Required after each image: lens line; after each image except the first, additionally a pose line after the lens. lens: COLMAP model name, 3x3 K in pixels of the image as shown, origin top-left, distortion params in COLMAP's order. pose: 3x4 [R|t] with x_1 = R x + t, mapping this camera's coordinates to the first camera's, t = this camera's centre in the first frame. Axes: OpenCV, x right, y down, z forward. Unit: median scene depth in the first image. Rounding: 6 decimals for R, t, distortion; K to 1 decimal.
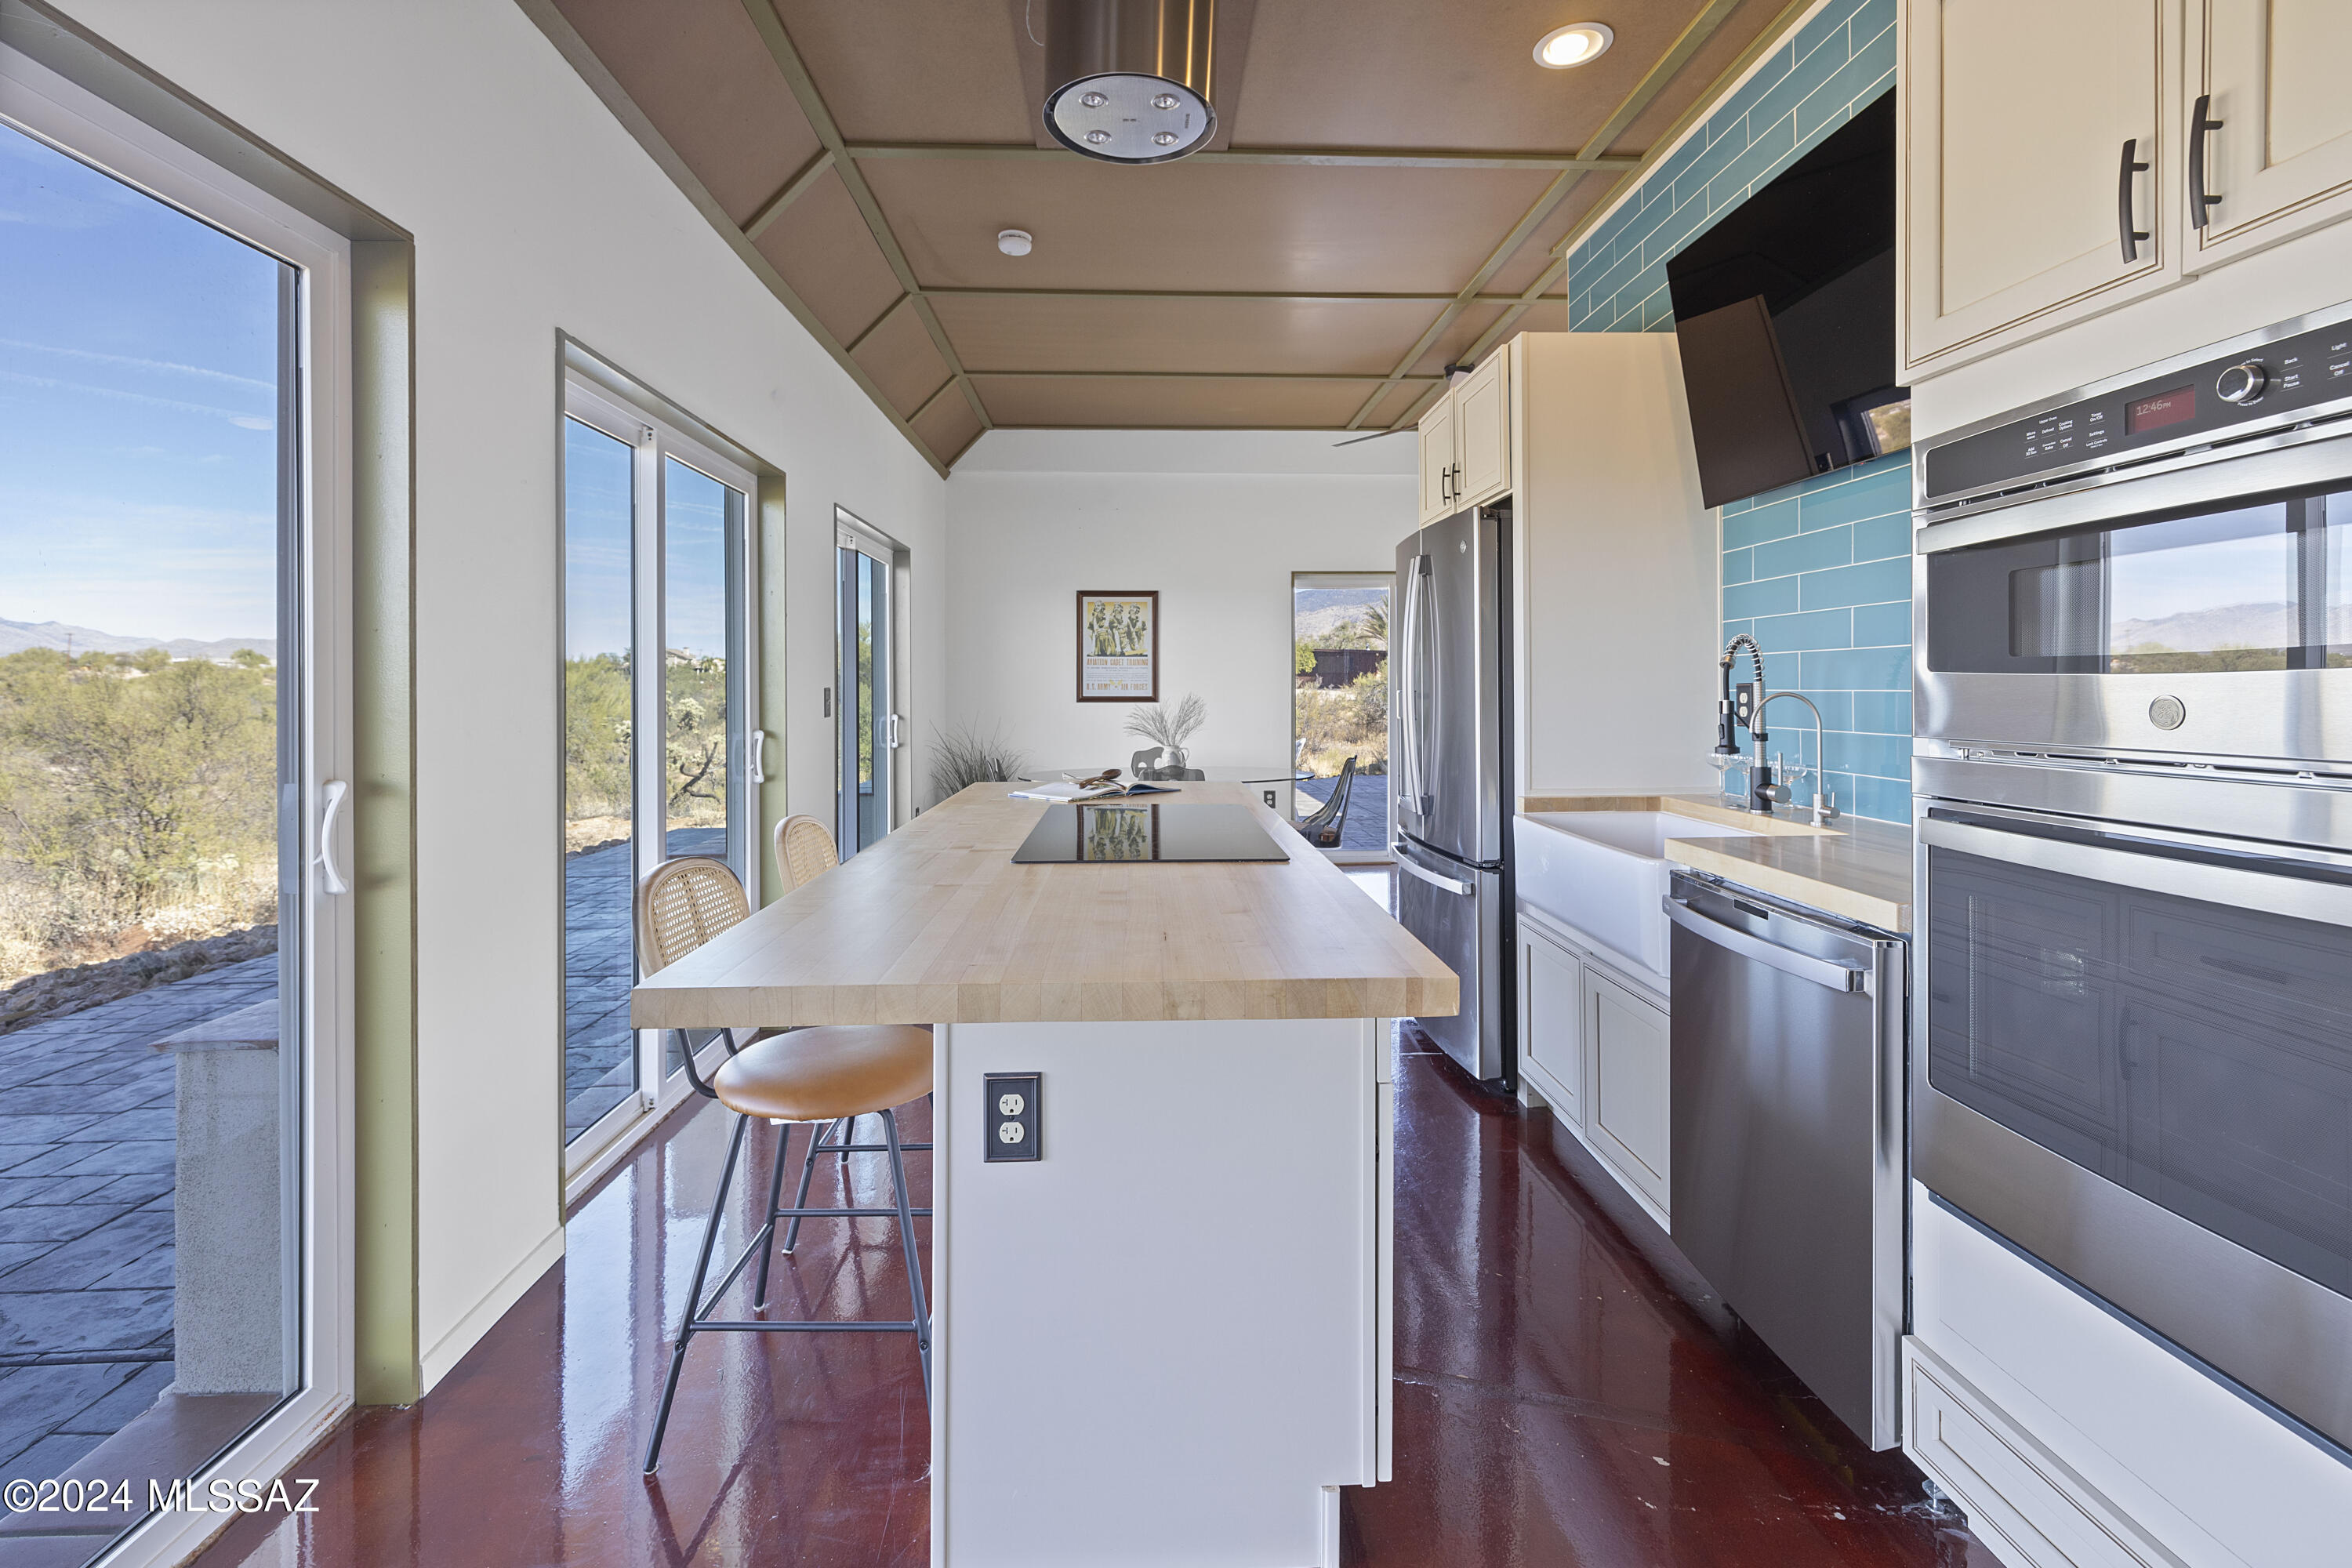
lens RADIAL K [[1036.8, 0, 1179.2], [0, 1036.8, 694.4], [0, 0, 1]] dist [-0.000626, 0.000137]
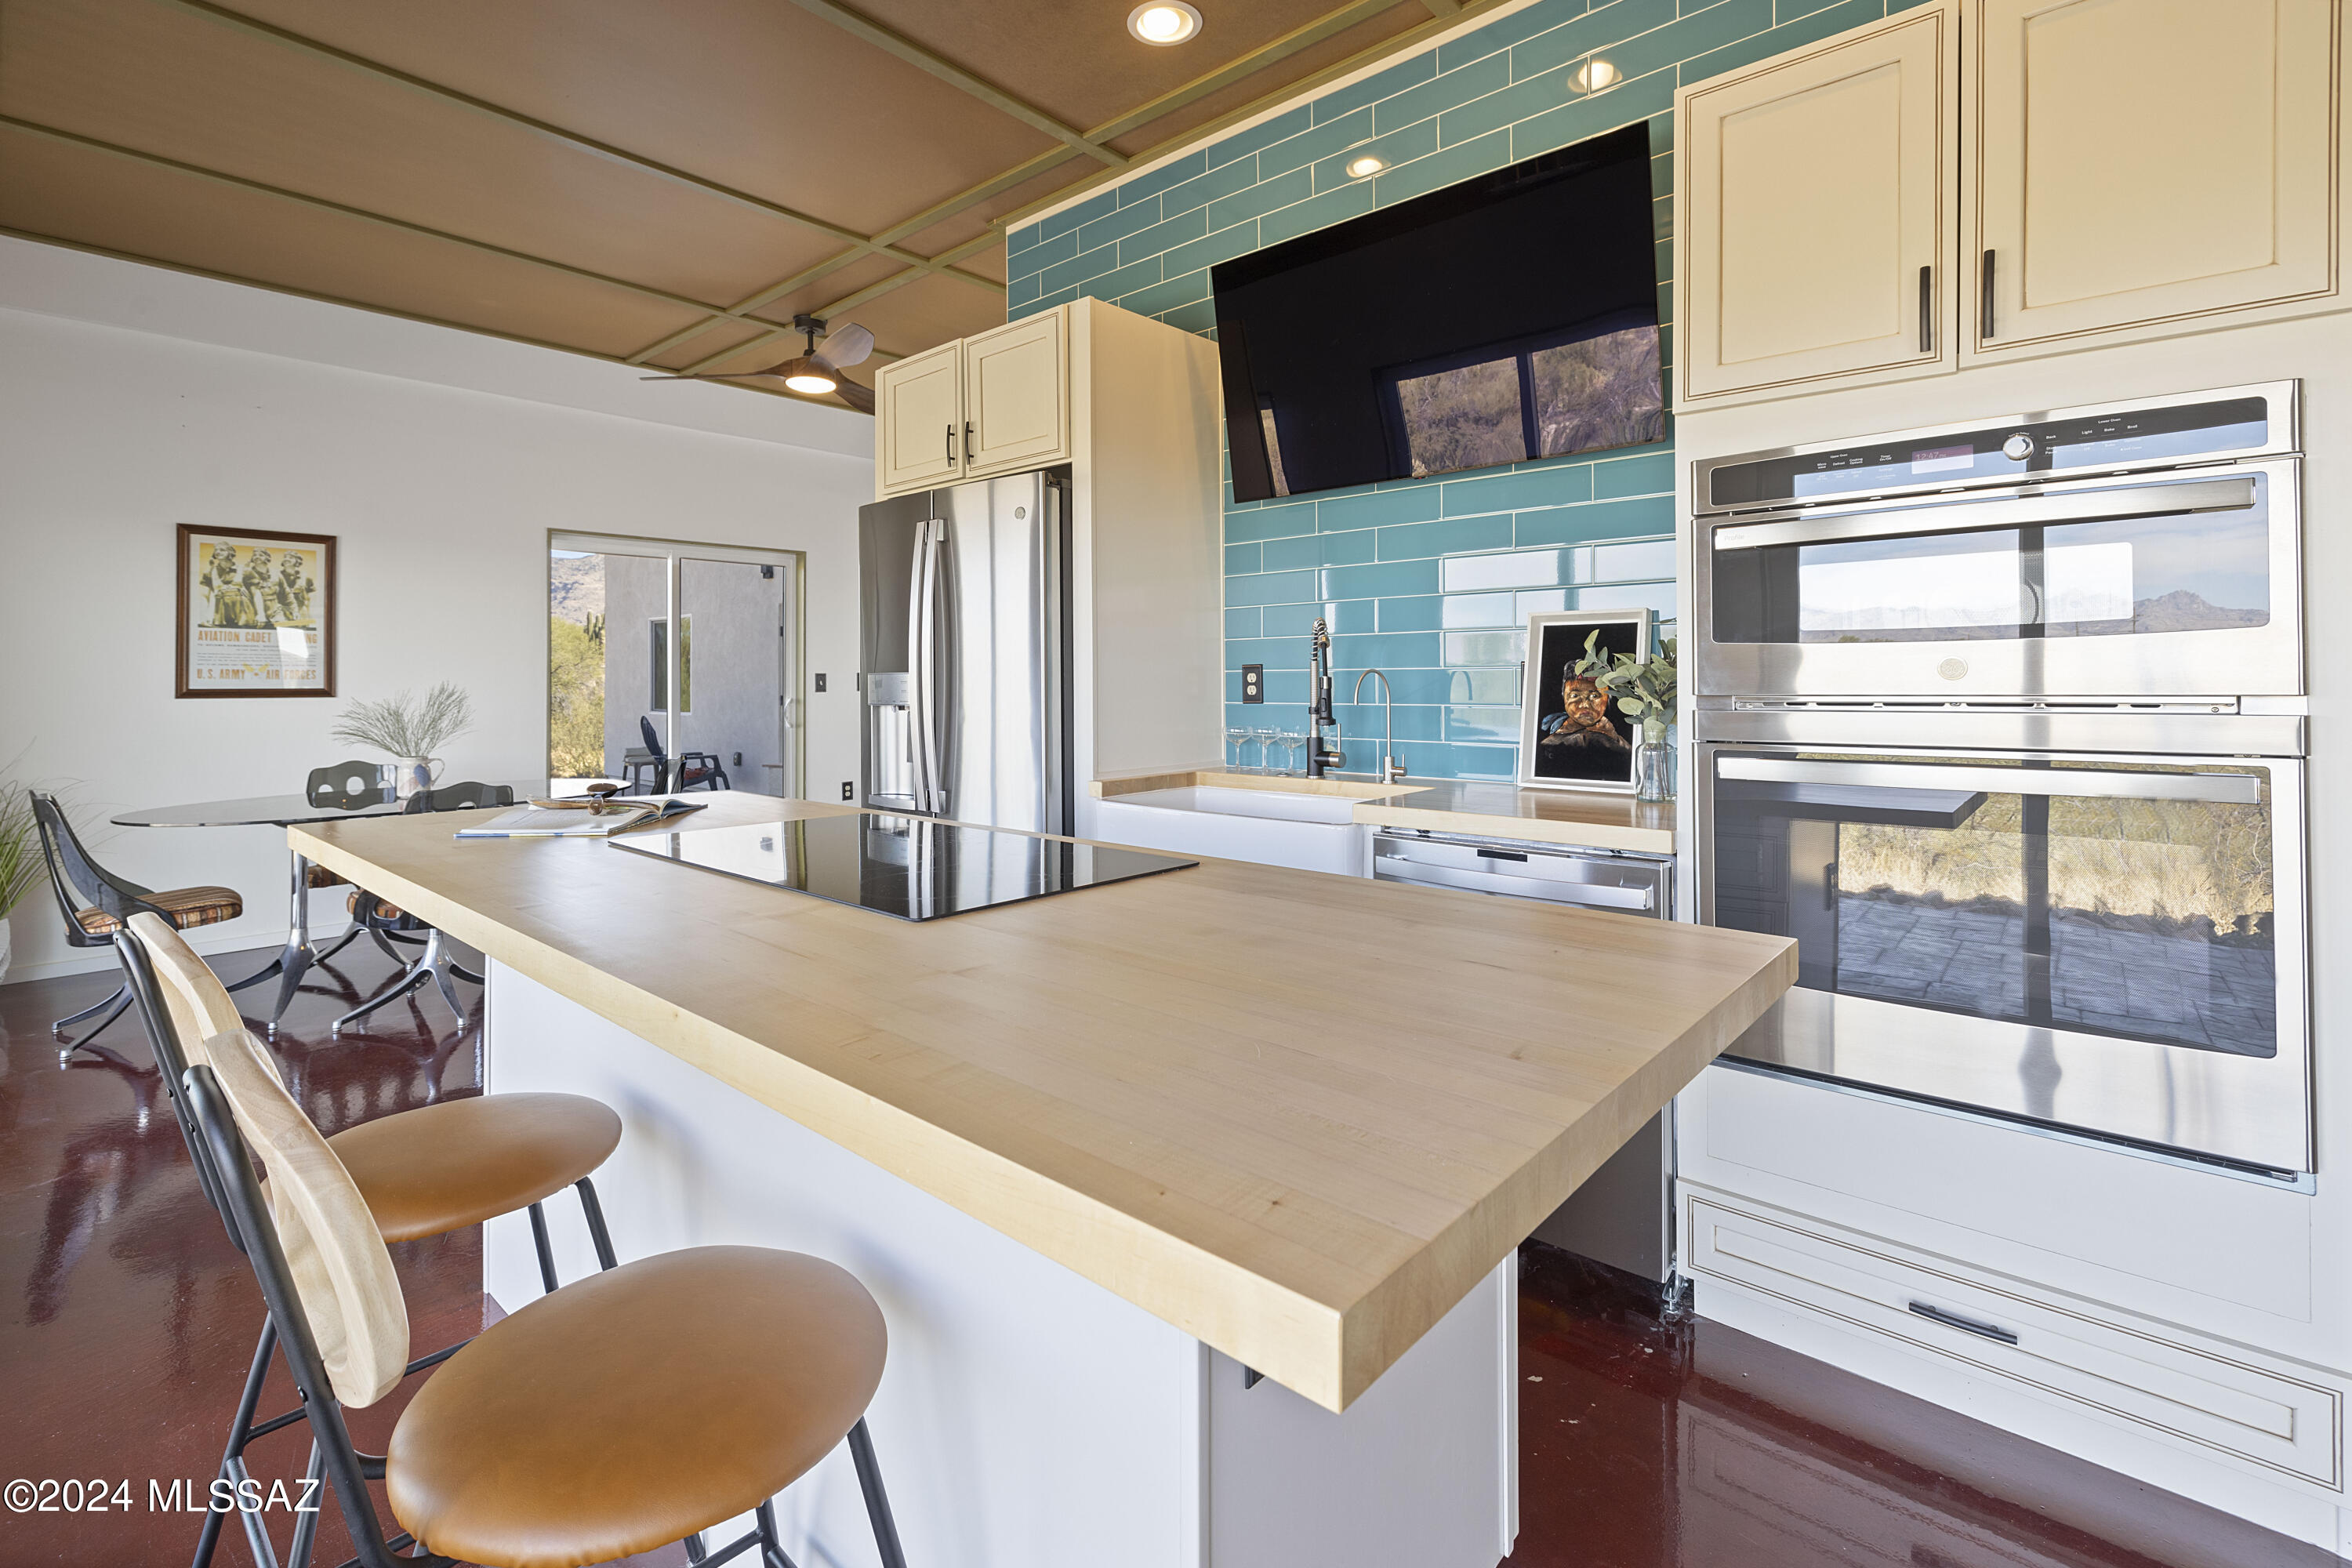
lens RADIAL K [[1053.0, 0, 1149.9], [0, 1053.0, 671.8], [0, 0, 1]] dist [-0.002618, 0.000078]
pose [[0.702028, 0.005584, 0.712127, -0.138927], [0.007600, 0.999854, -0.015332, 0.005748], [-0.712109, 0.016176, 0.701883, 0.121357]]
